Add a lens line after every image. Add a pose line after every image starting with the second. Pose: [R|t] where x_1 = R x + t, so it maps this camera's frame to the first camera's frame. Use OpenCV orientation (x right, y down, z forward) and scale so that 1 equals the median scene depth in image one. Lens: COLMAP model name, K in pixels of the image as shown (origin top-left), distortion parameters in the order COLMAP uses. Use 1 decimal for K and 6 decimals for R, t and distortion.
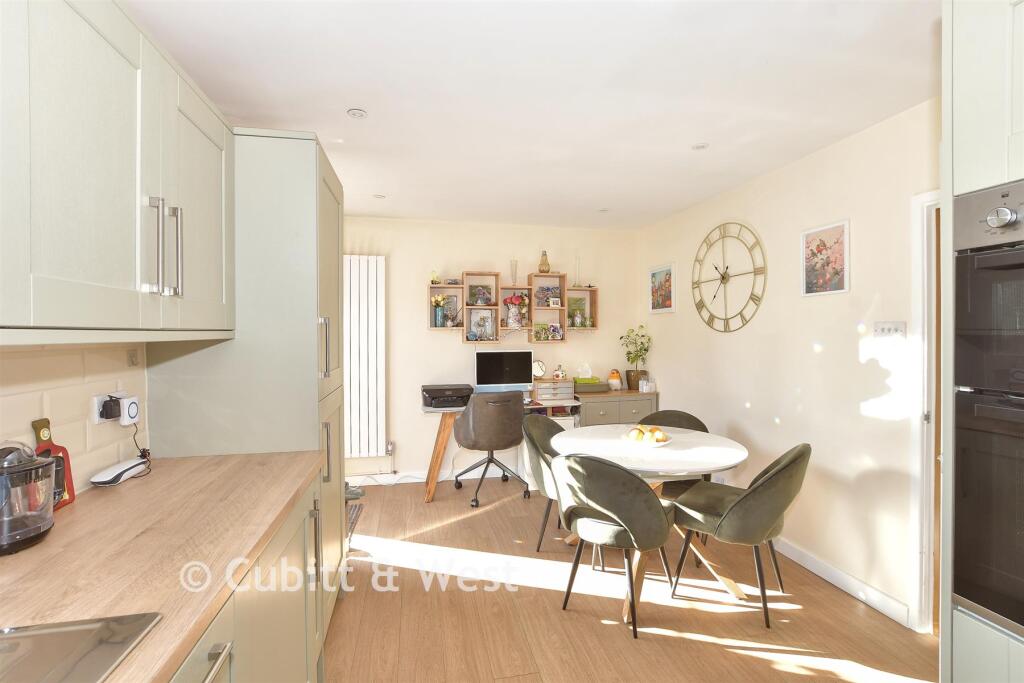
lens RADIAL K [[451.9, 0, 513.8], [0, 451.9, 337.3], [0, 0, 1]] dist [-0.018497, -0.000004]
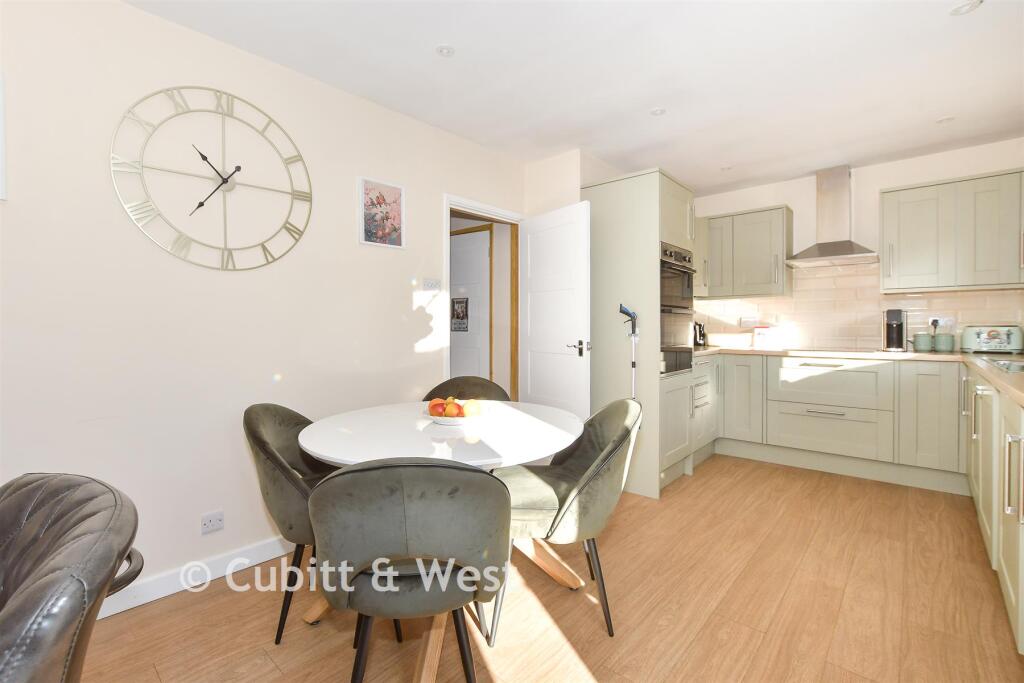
lens RADIAL K [[451.9, 0, 514.6], [0, 451.9, 331.9], [0, 0, 1]] dist [-0.018497, -0.000004]
pose [[-0.586311, -0.005305, 0.810069, -0.286045], [0.014821, 0.999741, 0.017274, 0.075844], [-0.809950, 0.022134, -0.586081, 1.159596]]
